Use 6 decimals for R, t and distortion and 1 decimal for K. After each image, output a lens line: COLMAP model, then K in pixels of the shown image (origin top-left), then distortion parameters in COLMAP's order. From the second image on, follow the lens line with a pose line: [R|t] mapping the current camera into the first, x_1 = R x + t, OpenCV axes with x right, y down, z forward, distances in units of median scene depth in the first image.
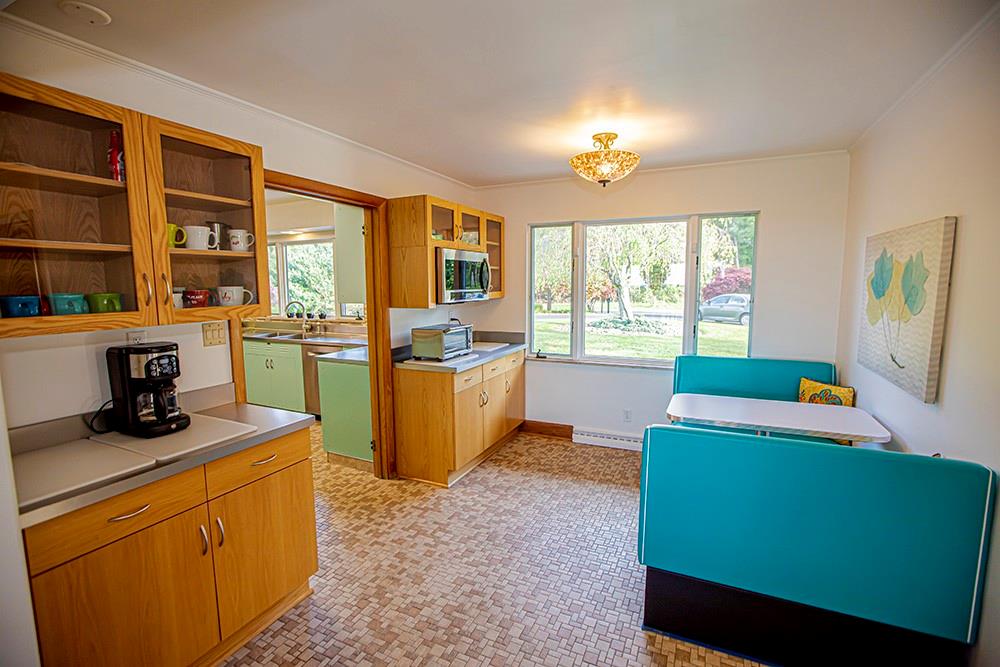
lens RADIAL K [[455.0, 0, 499.0], [0, 455.0, 332.8], [0, 0, 1]] dist [-0.017723, -0.000036]
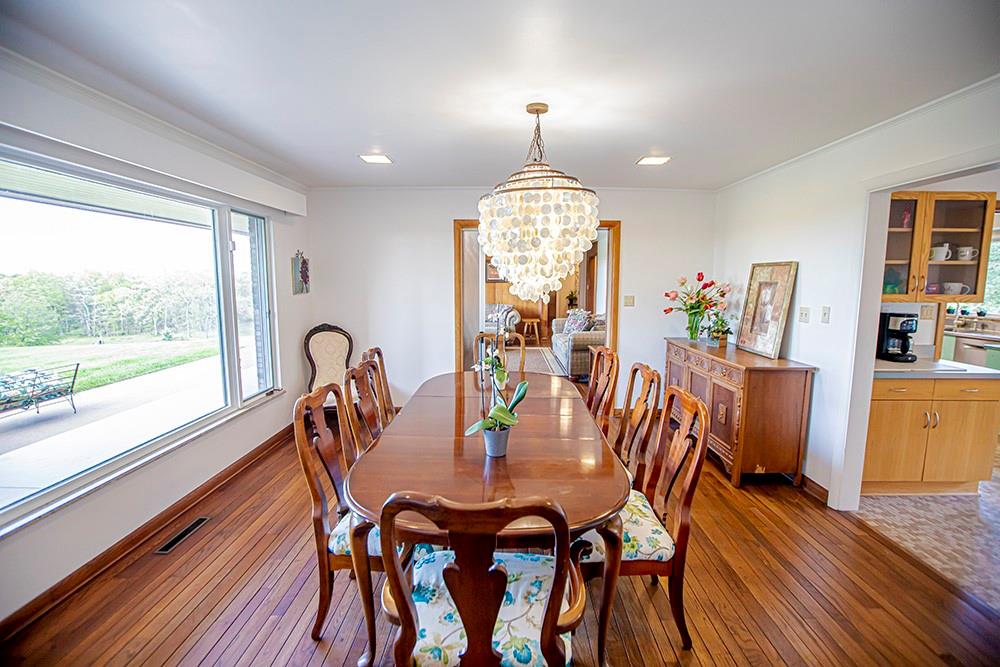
lens RADIAL K [[455.0, 0, 502.7], [0, 455.0, 330.6], [0, 0, 1]] dist [-0.017723, -0.000036]
pose [[0.424514, 0.116681, -0.897872, 0.181527], [-0.111780, 0.990829, 0.075912, 0.132762], [0.898495, 0.068138, 0.433663, -1.195026]]
